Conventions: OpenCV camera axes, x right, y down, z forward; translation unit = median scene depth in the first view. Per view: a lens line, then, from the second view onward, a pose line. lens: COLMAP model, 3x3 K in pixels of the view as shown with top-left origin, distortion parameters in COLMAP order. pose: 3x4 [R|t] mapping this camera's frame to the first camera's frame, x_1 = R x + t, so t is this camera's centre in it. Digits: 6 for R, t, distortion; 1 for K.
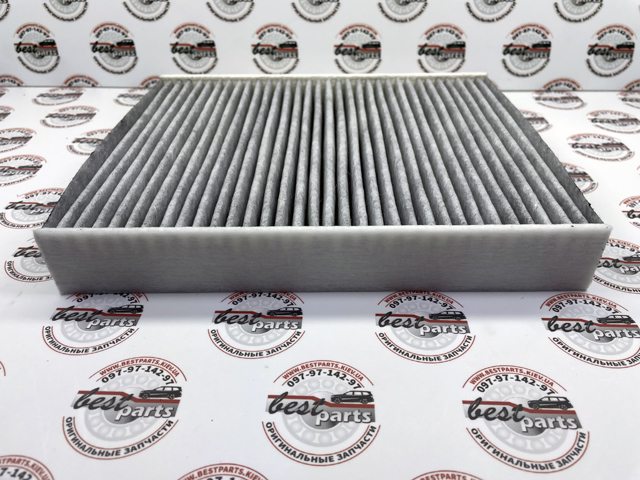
lens RADIAL K [[499.0, 0, 321.8], [0, 499.0, 237.5], [0, 0, 1]] dist [0.045967, -0.072528]
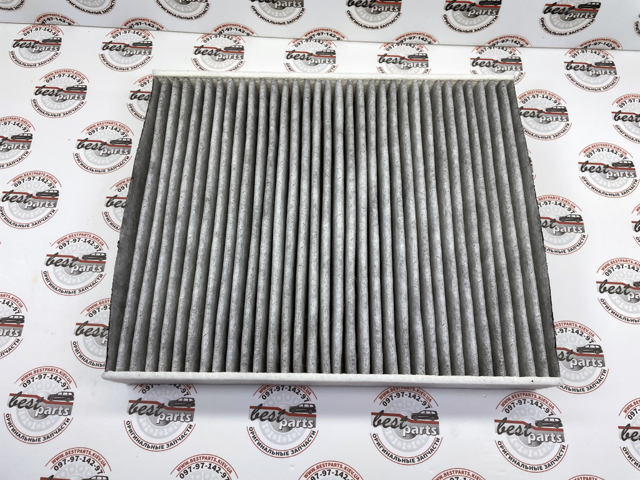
lens RADIAL K [[499.0, 0, 319.5], [0, 499.0, 224.5], [0, 0, 1]] dist [0.045967, -0.072528]
pose [[0.999967, 0.007920, 0.001901, -0.031660], [-0.007676, 0.838258, 0.545219, -0.864458], [0.002724, -0.545216, 0.838291, 0.135846]]
